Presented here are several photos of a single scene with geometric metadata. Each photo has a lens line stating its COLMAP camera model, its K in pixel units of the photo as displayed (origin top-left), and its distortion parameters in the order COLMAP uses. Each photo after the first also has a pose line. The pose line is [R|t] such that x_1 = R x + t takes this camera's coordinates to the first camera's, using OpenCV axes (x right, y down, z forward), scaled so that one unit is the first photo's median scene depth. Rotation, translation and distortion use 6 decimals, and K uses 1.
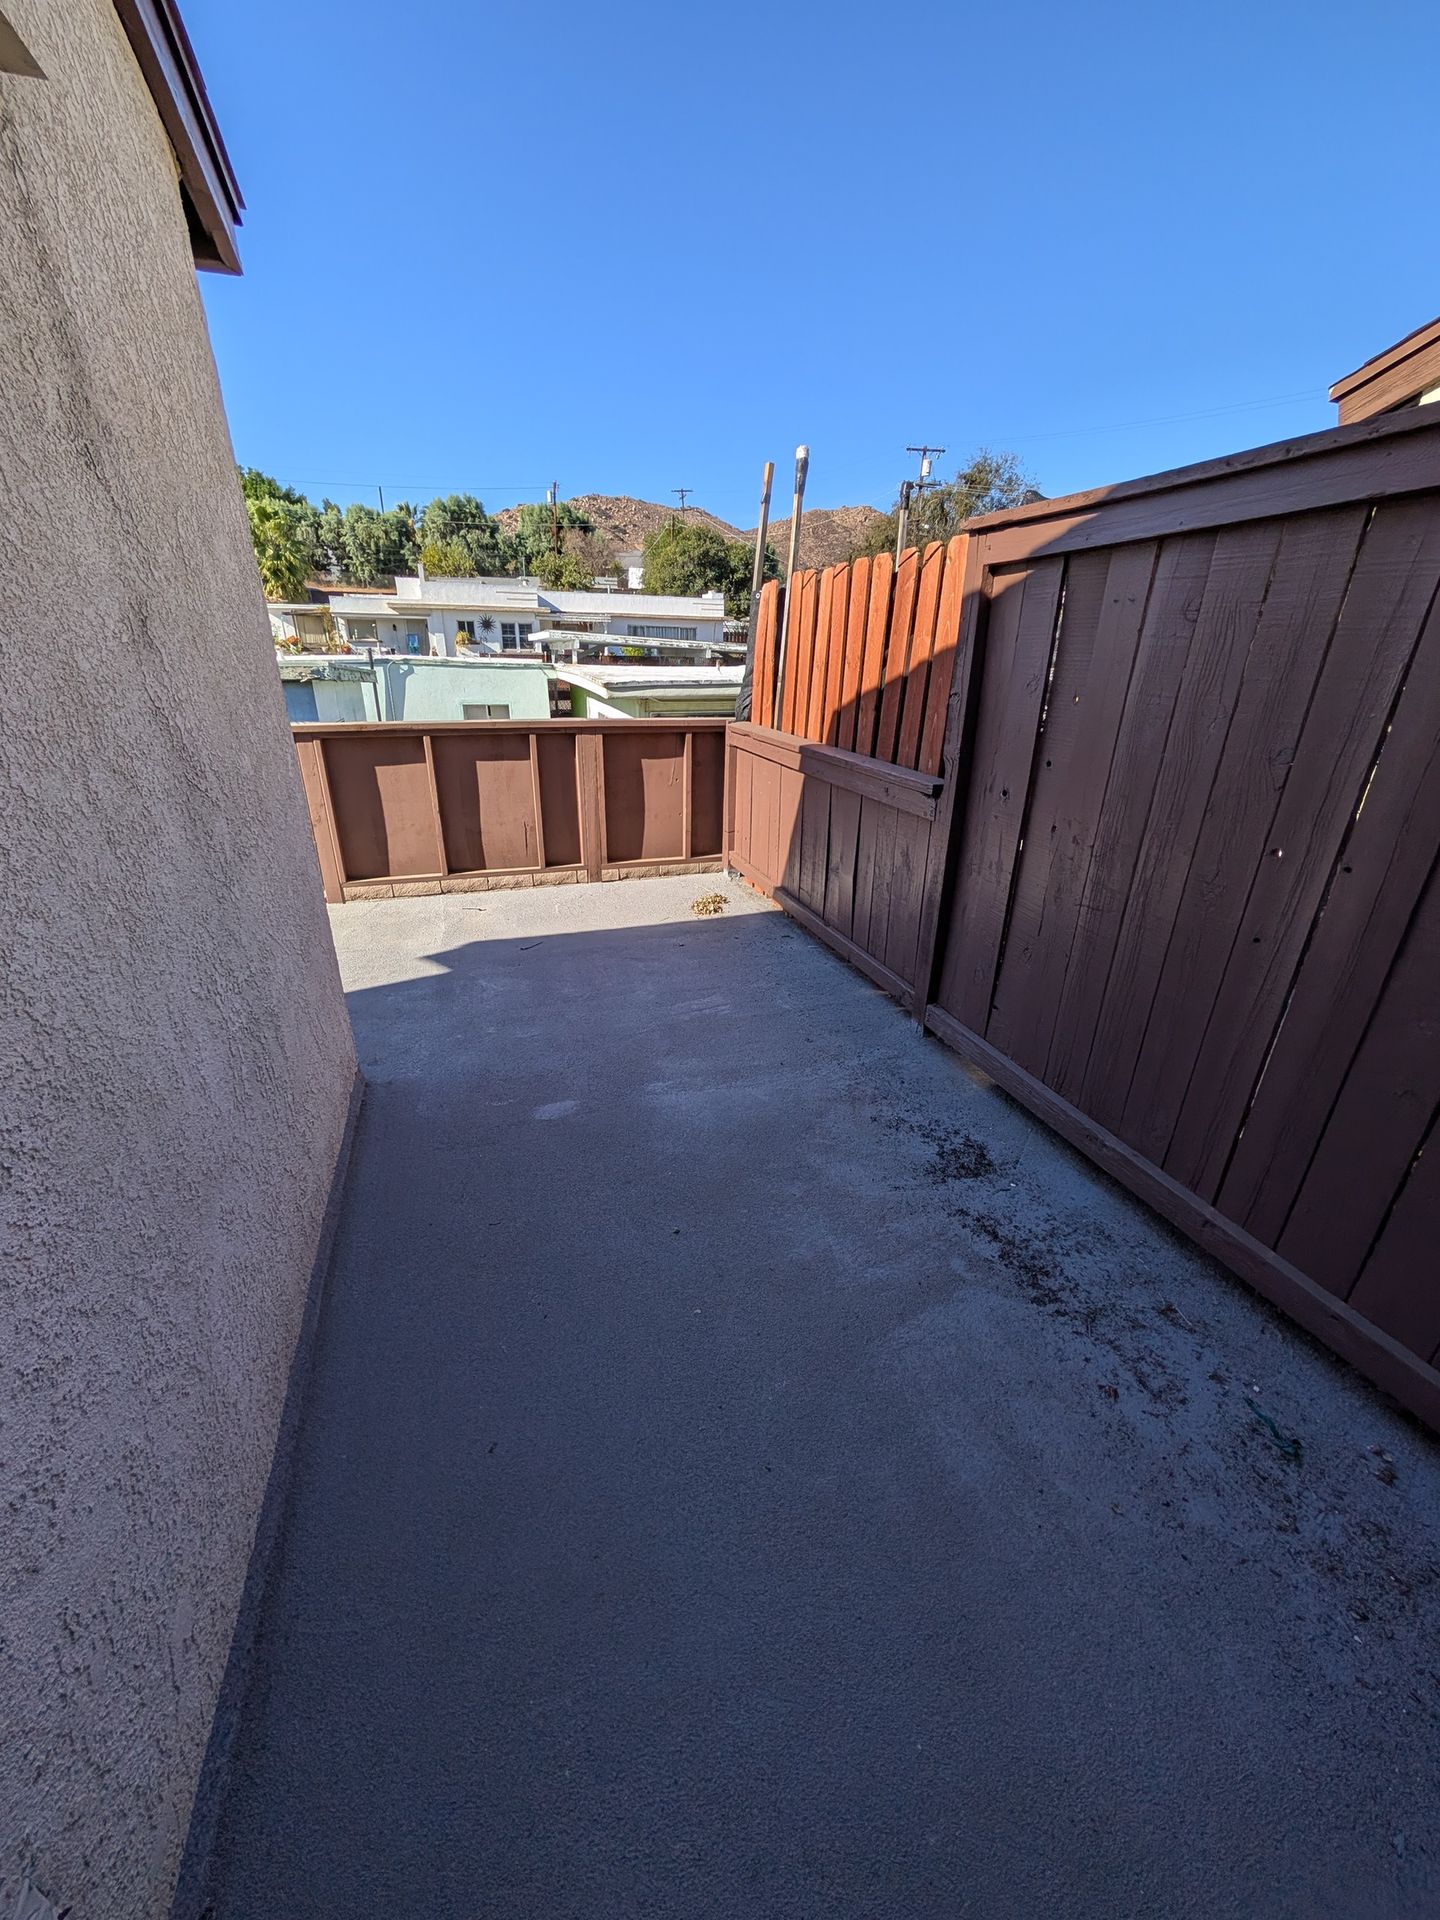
lens RADIAL K [[723.7, 0, 720.0], [0, 723.7, 960.0], [0, 0, 1]] dist [-0.000958, 0.000194]
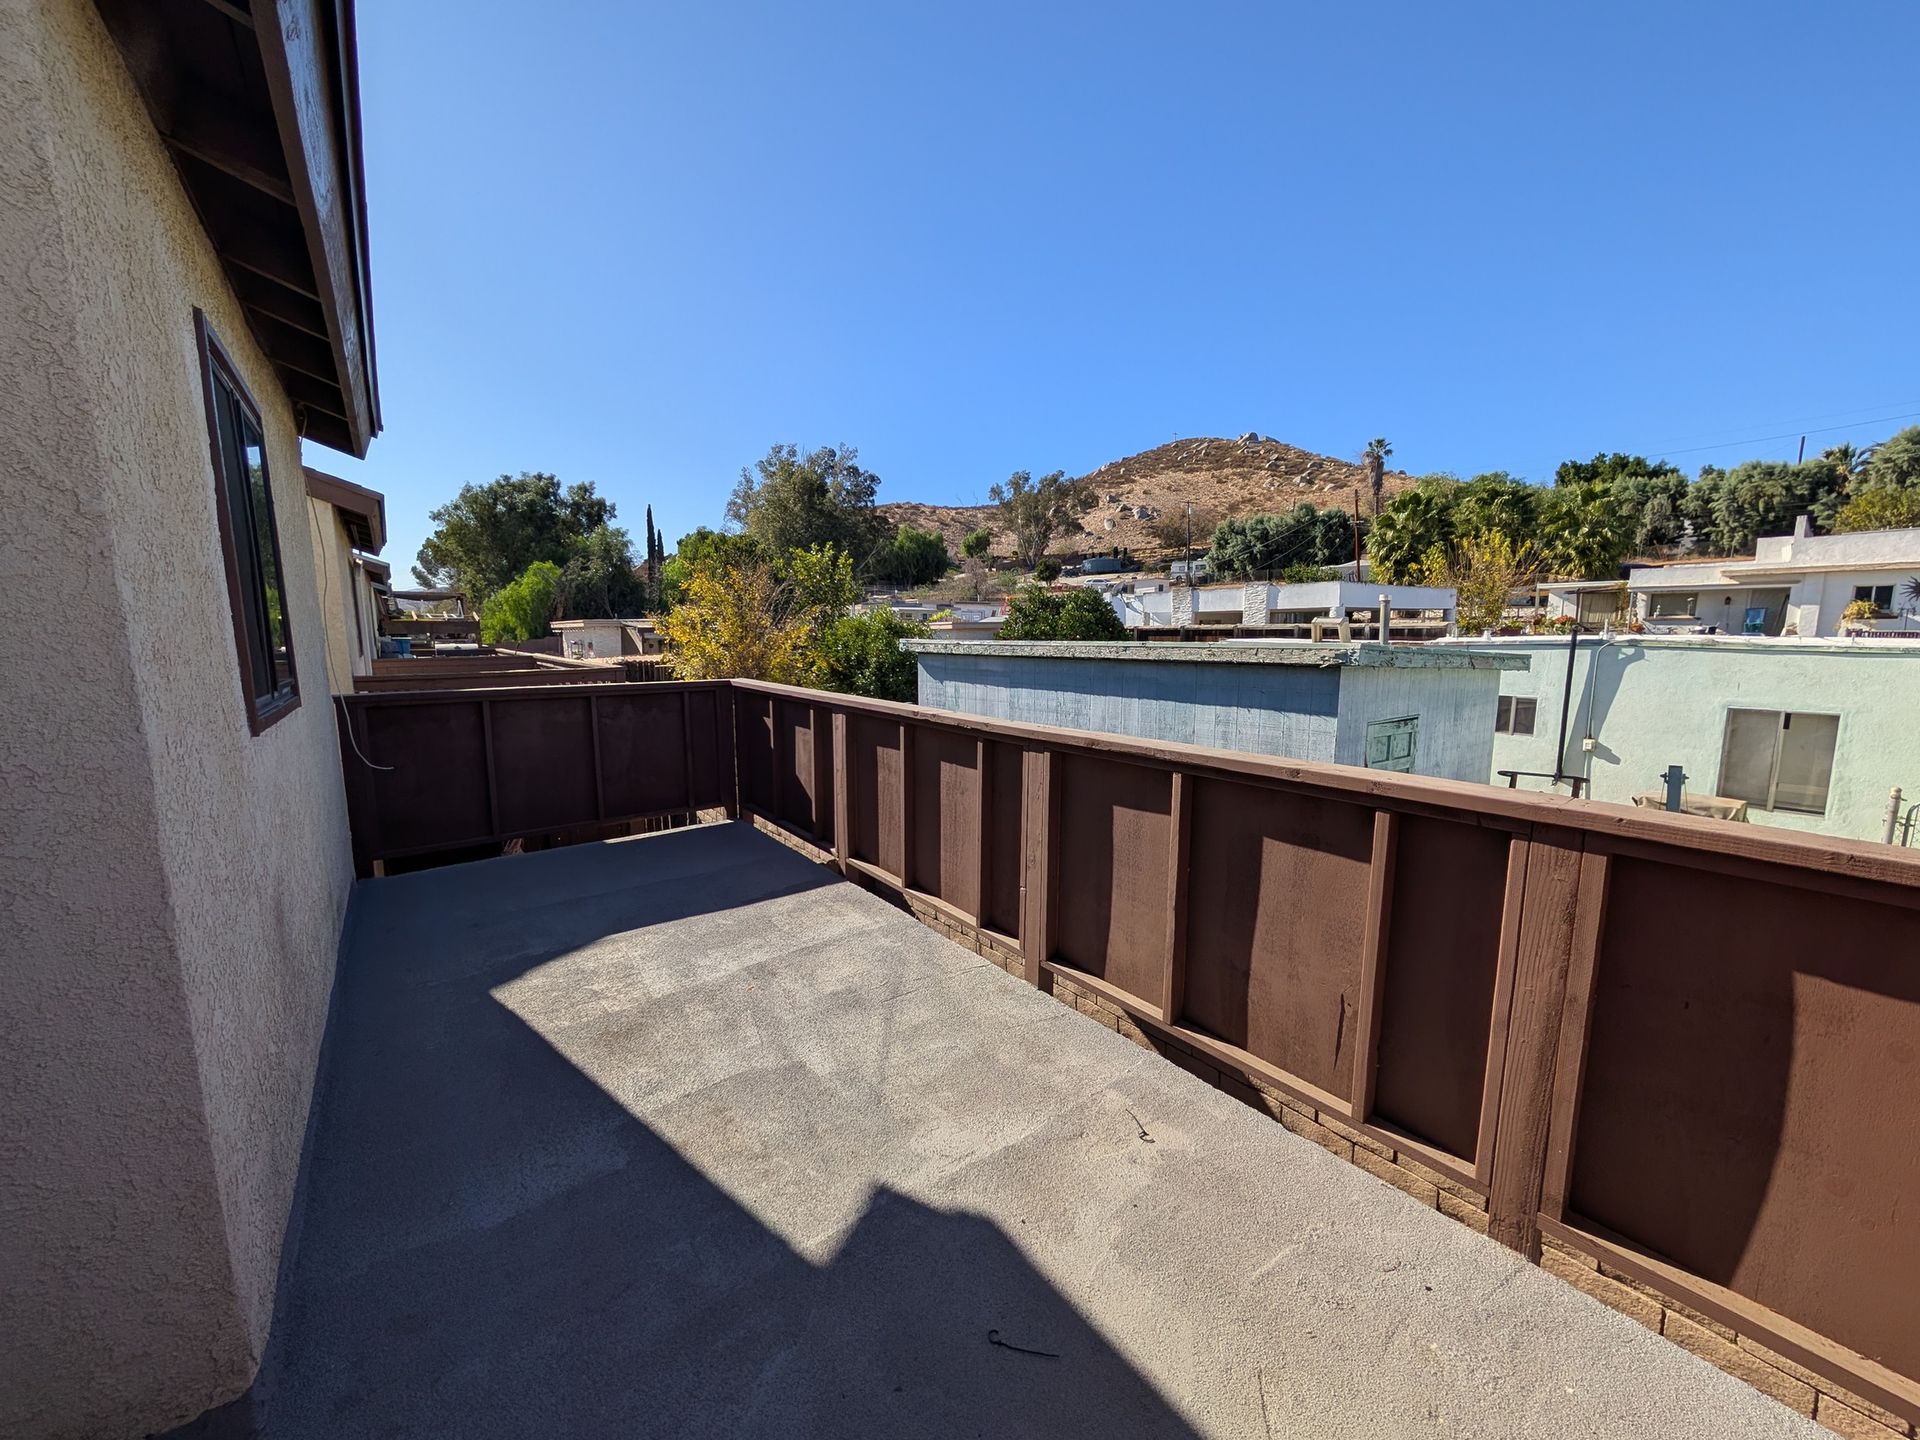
lens RADIAL K [[723.7, 0, 963.0], [0, 723.7, 726.8], [0, 0, 1]] dist [-0.000958, 0.000194]
pose [[0.325687, 0.110818, -0.938961, 0.006771], [-0.362054, 0.932027, -0.015581, -0.042211], [0.873410, 0.345029, 0.343671, 0.101732]]
